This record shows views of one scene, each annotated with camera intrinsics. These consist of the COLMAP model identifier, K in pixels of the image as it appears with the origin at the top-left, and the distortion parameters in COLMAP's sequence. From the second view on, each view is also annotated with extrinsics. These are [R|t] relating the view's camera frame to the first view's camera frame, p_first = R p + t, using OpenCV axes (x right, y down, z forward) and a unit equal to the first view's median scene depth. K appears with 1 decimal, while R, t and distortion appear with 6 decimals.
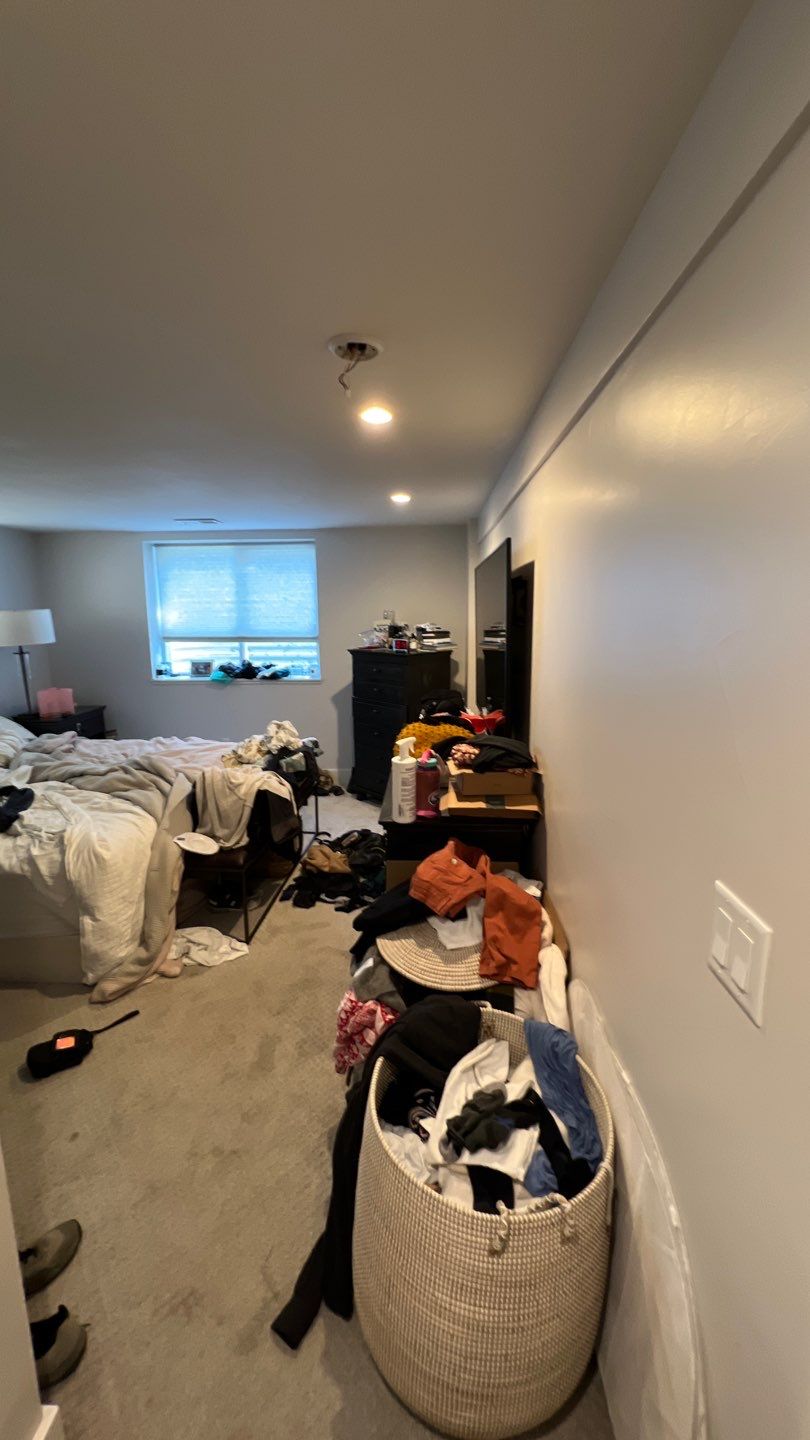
lens RADIAL K [[572.3, 0, 404.0], [0, 572.3, 721.5], [0, 0, 1]] dist [0.000617, 0.001542]
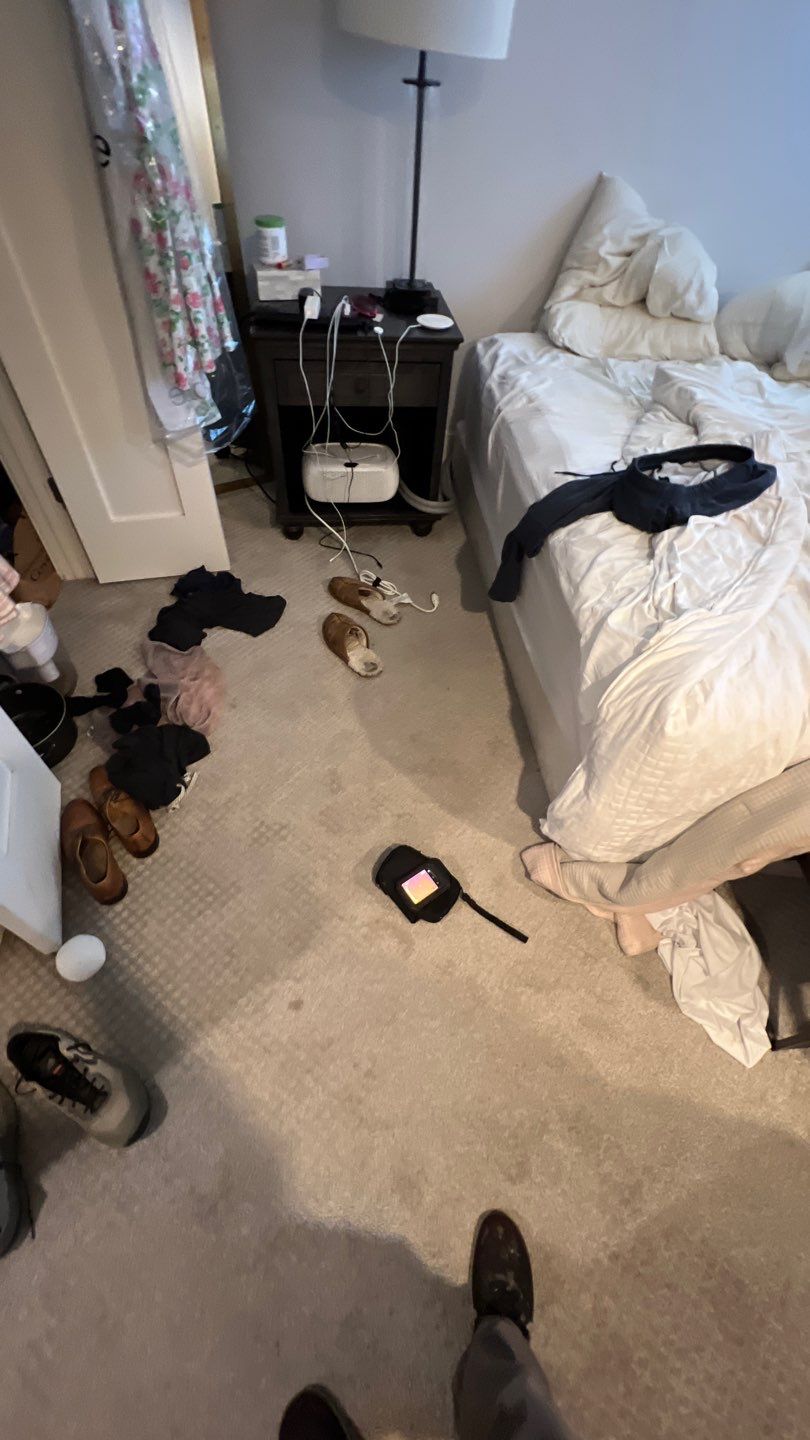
lens RADIAL K [[572.3, 0, 401.7], [0, 572.3, 718.6], [0, 0, 1]] dist [0.000617, 0.001542]
pose [[0.169372, 0.778778, -0.604002, -0.271997], [-0.220951, 0.627261, 0.746809, -0.055761], [0.960465, 0.006966, 0.278312, 0.630108]]
